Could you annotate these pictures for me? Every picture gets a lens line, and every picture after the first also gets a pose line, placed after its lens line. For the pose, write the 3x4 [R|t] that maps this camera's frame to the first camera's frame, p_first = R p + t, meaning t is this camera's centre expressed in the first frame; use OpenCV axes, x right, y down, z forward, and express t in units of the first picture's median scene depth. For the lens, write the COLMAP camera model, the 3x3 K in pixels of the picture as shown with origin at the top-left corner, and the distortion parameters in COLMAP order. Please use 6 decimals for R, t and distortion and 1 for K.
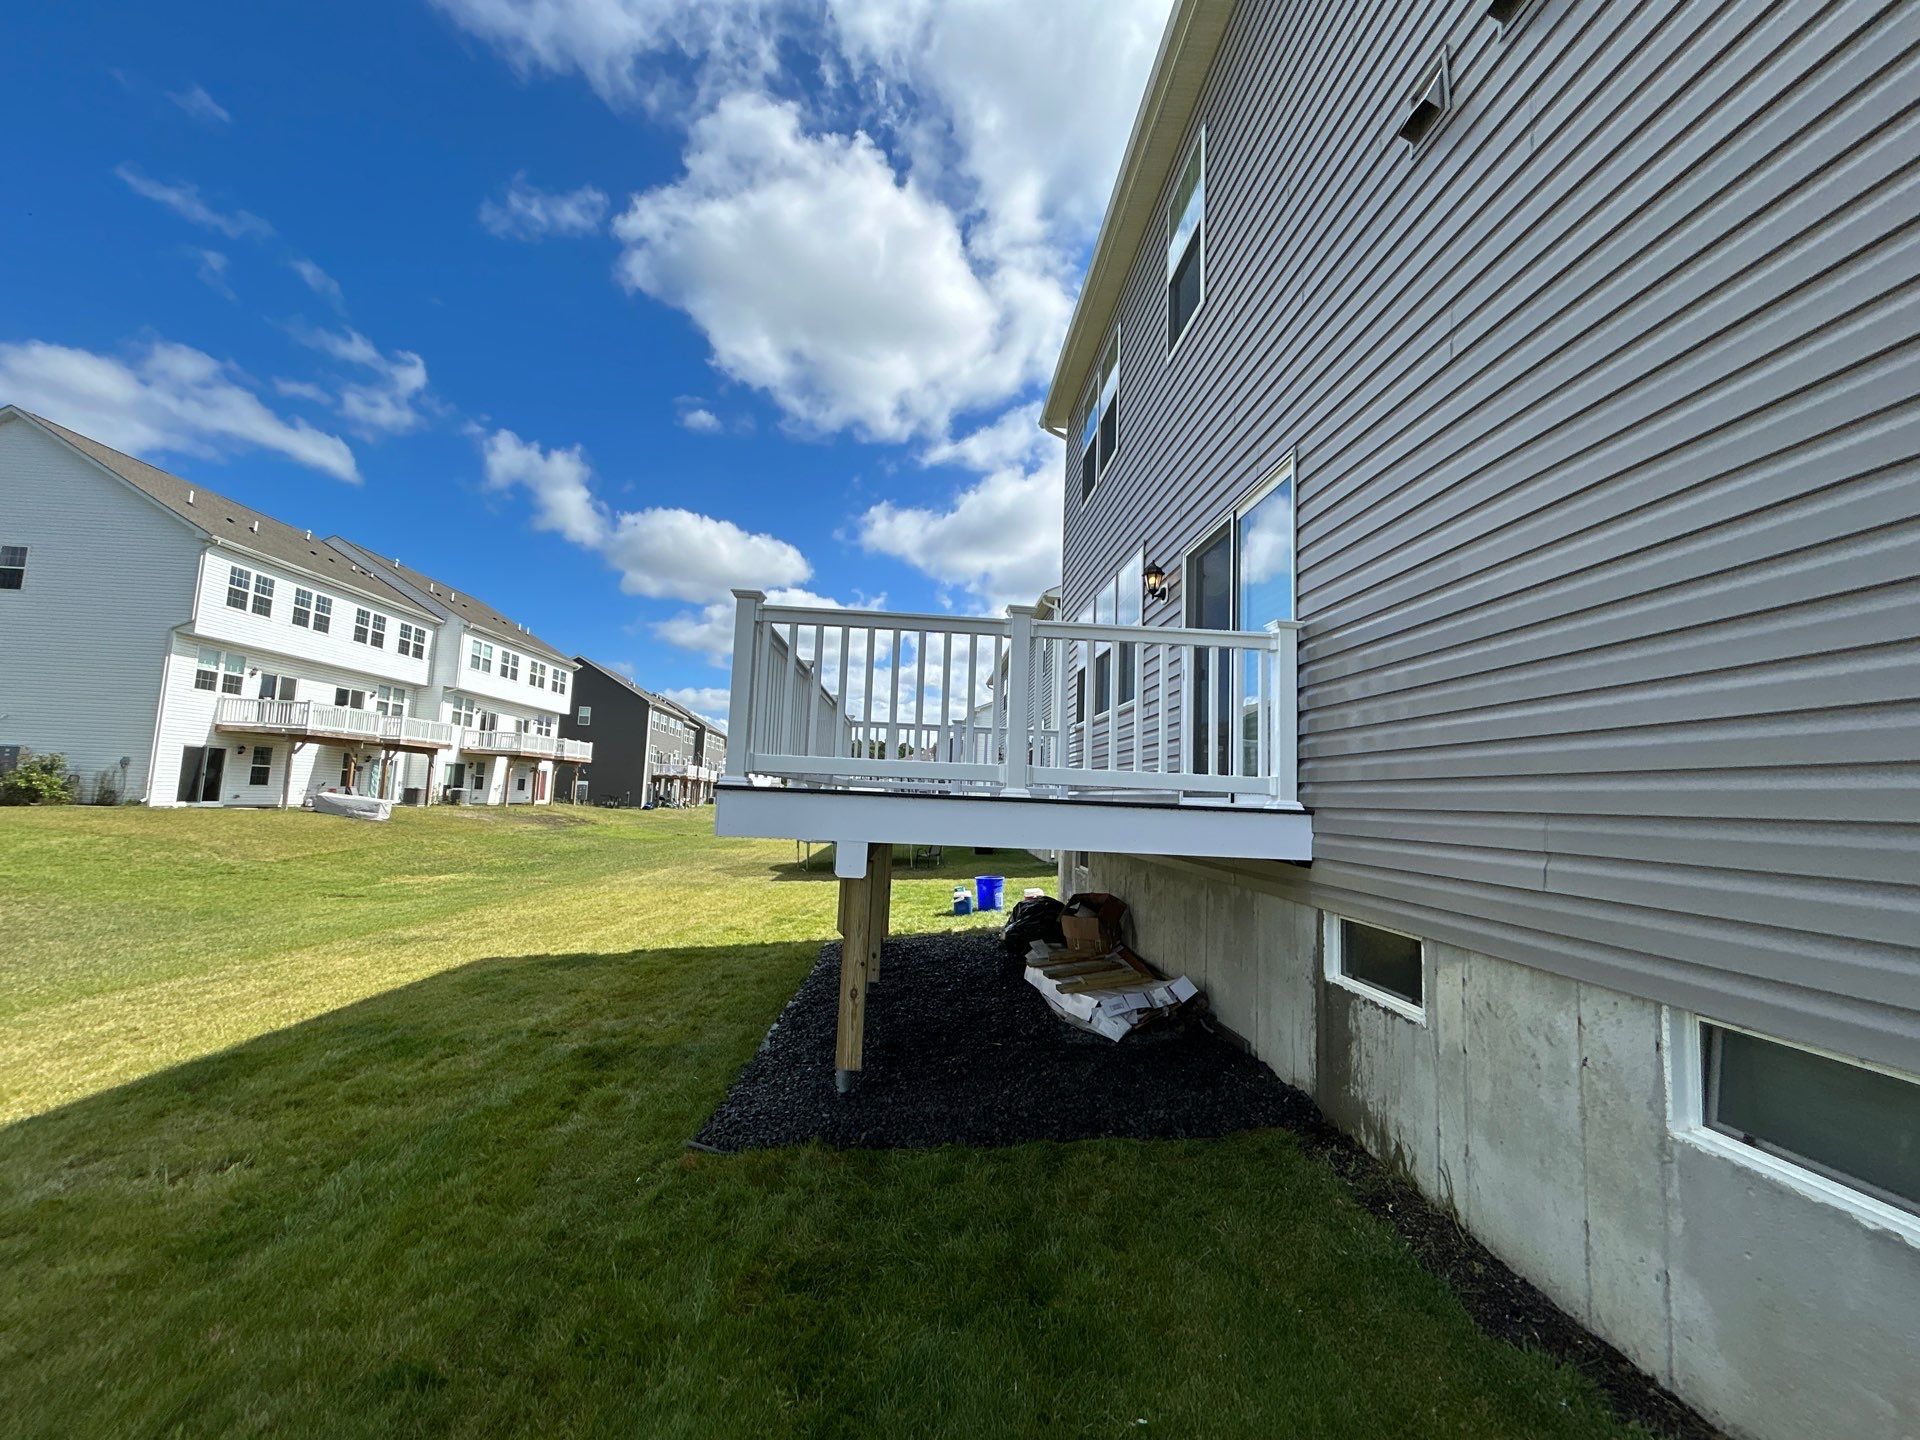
lens RADIAL K [[774.0, 0, 957.3], [0, 774.0, 718.9], [0, 0, 1]] dist [0.000854, -0.001141]
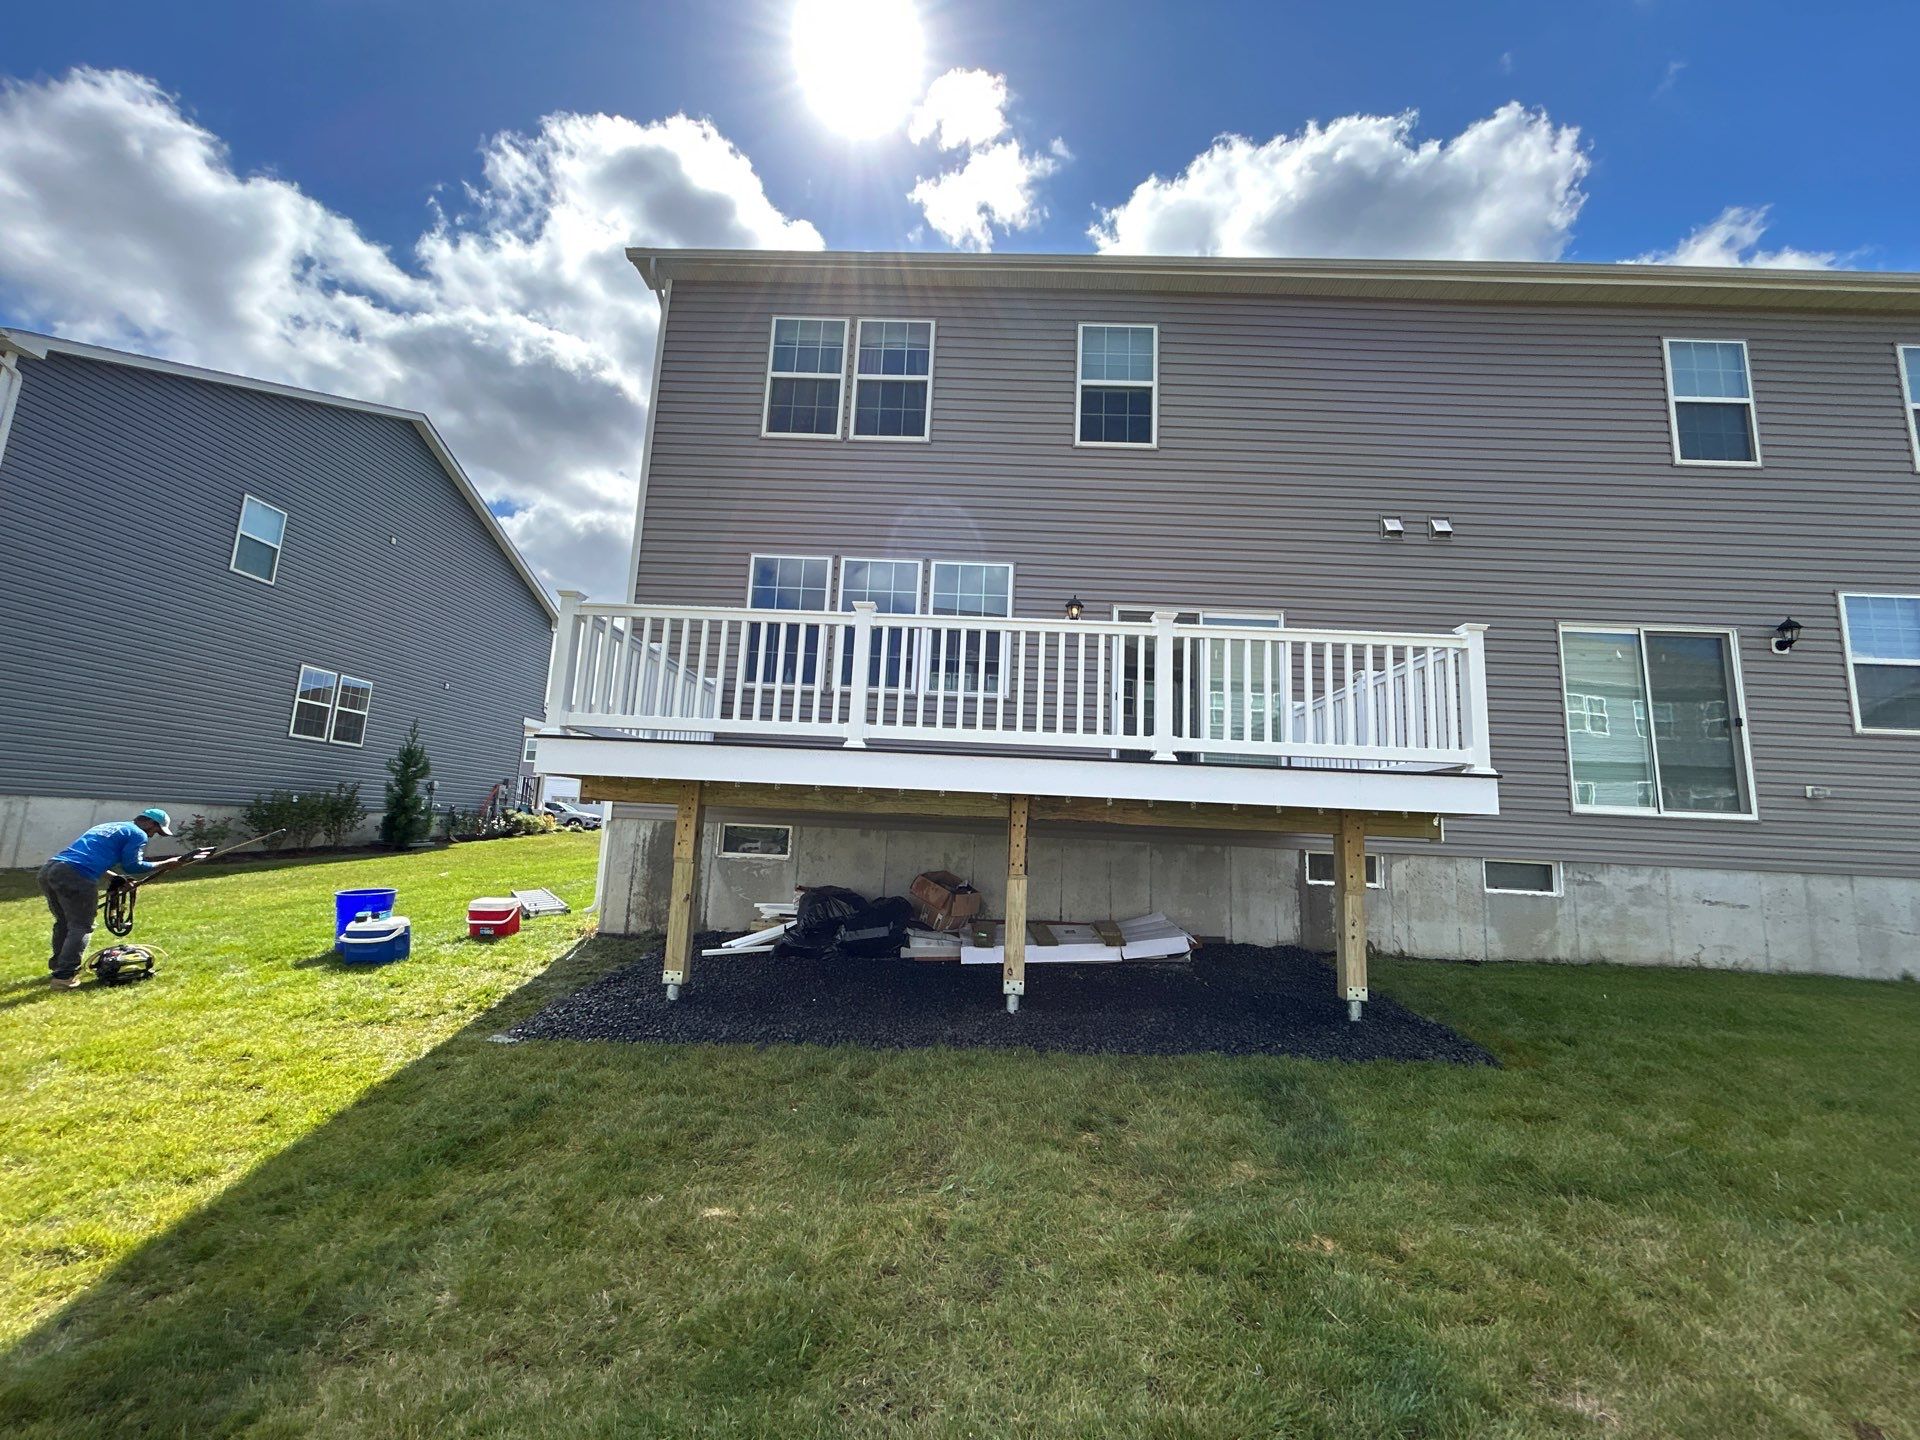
lens RADIAL K [[774.0, 0, 957.3], [0, 774.0, 718.9], [0, 0, 1]] dist [0.000854, -0.001141]
pose [[0.074706, 0.115611, 0.990481, -2.269862], [-0.145473, 0.983895, -0.103870, 0.349545], [-0.986538, -0.136328, 0.090321, 2.437913]]
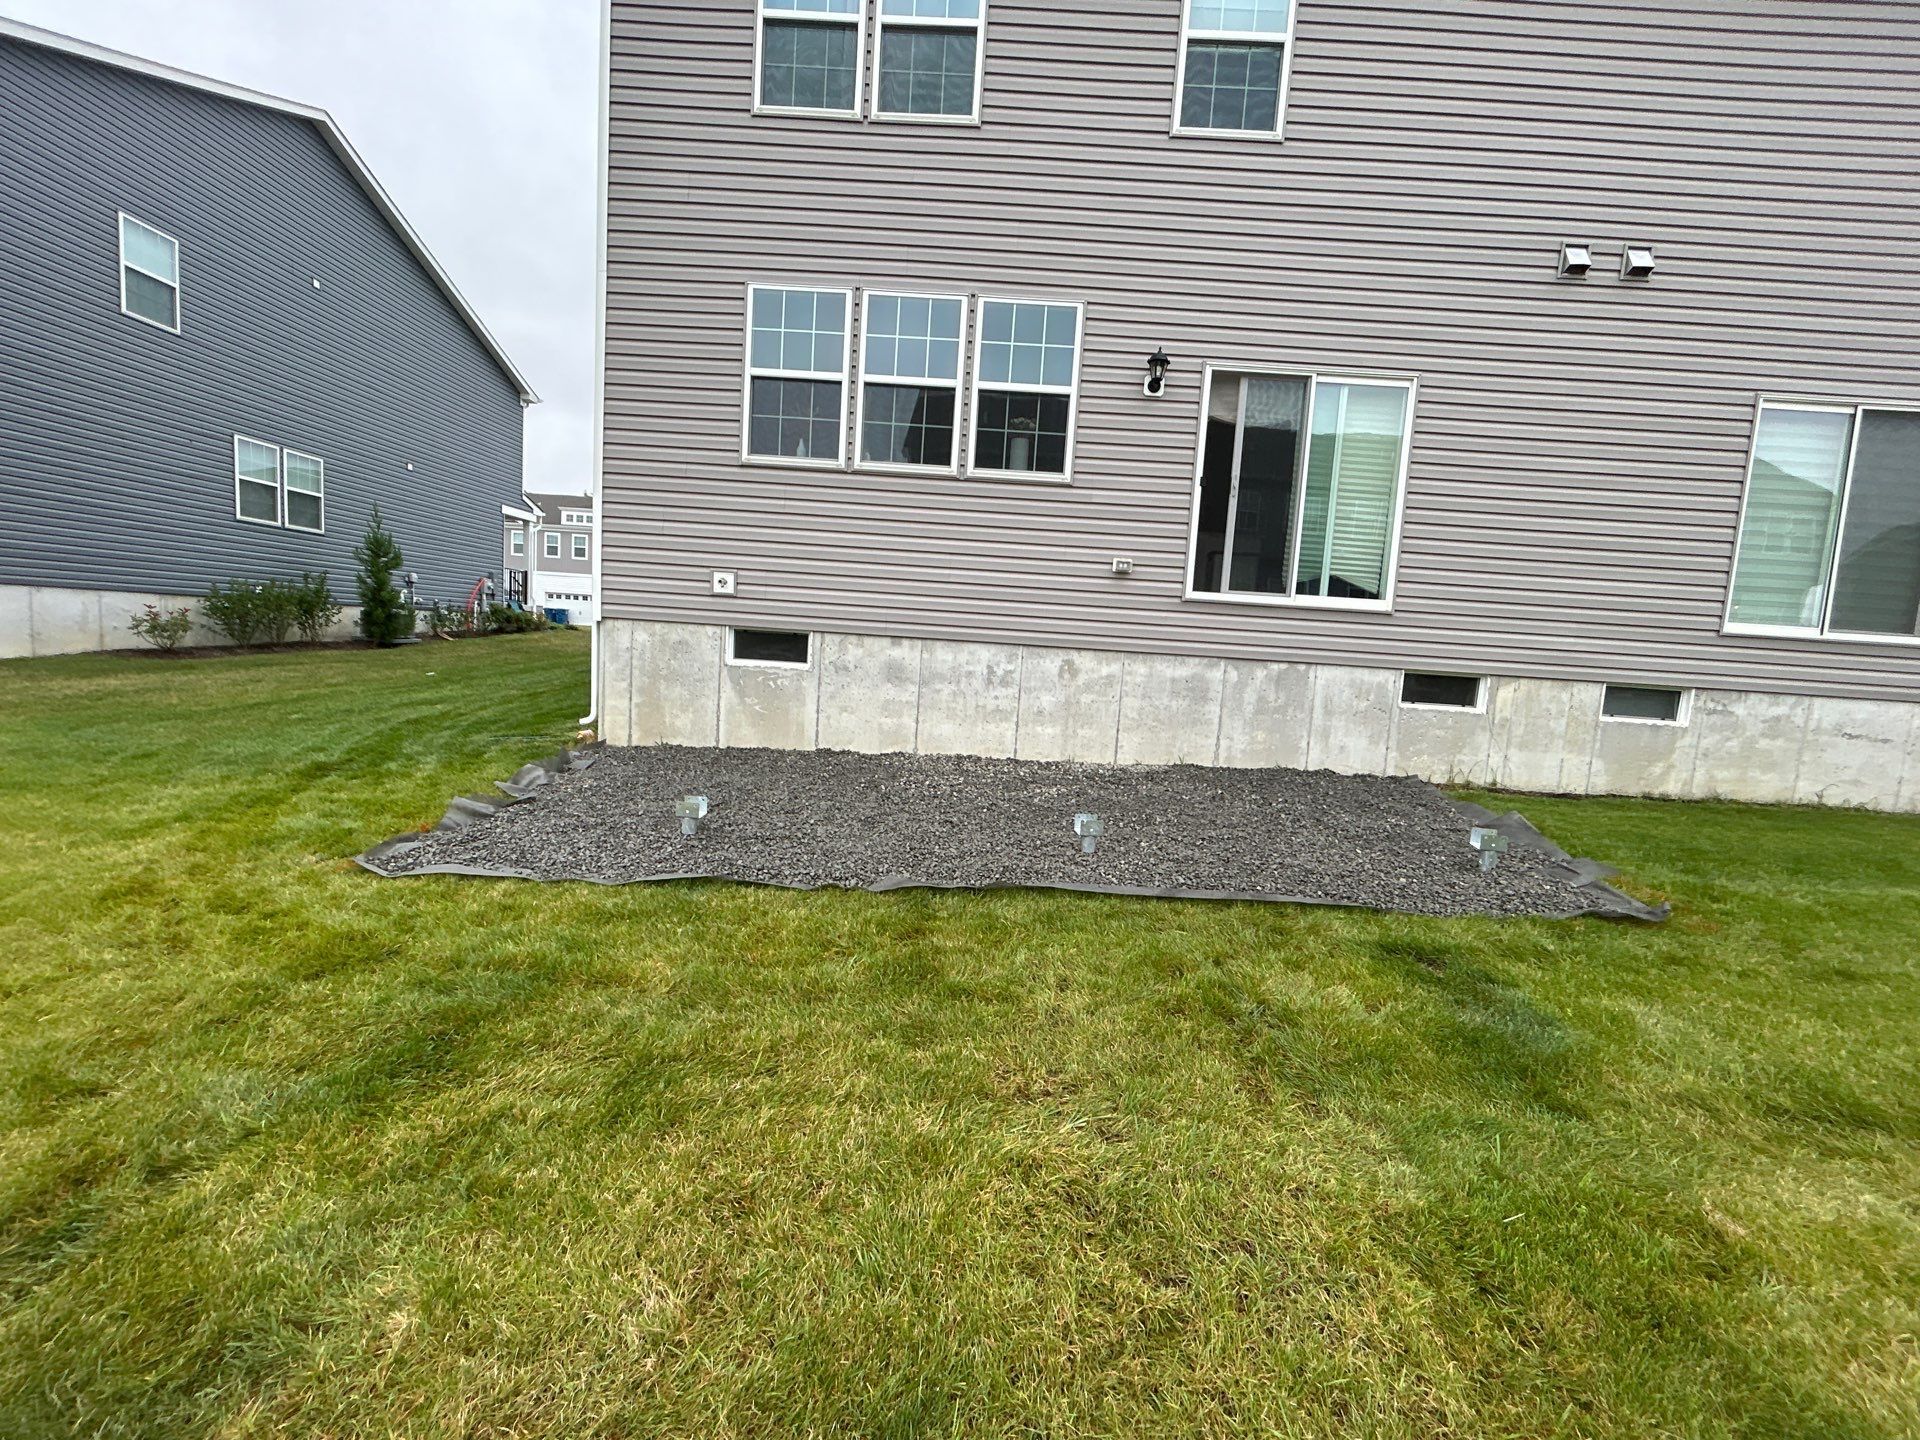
lens RADIAL K [[774.0, 0, 957.3], [0, 774.0, 718.9], [0, 0, 1]] dist [0.000854, -0.001141]
pose [[0.073624, -0.134183, 0.988218, -1.881975], [-0.163107, 0.975944, 0.144668, 0.370419], [-0.983857, -0.171836, 0.049967, 2.616200]]
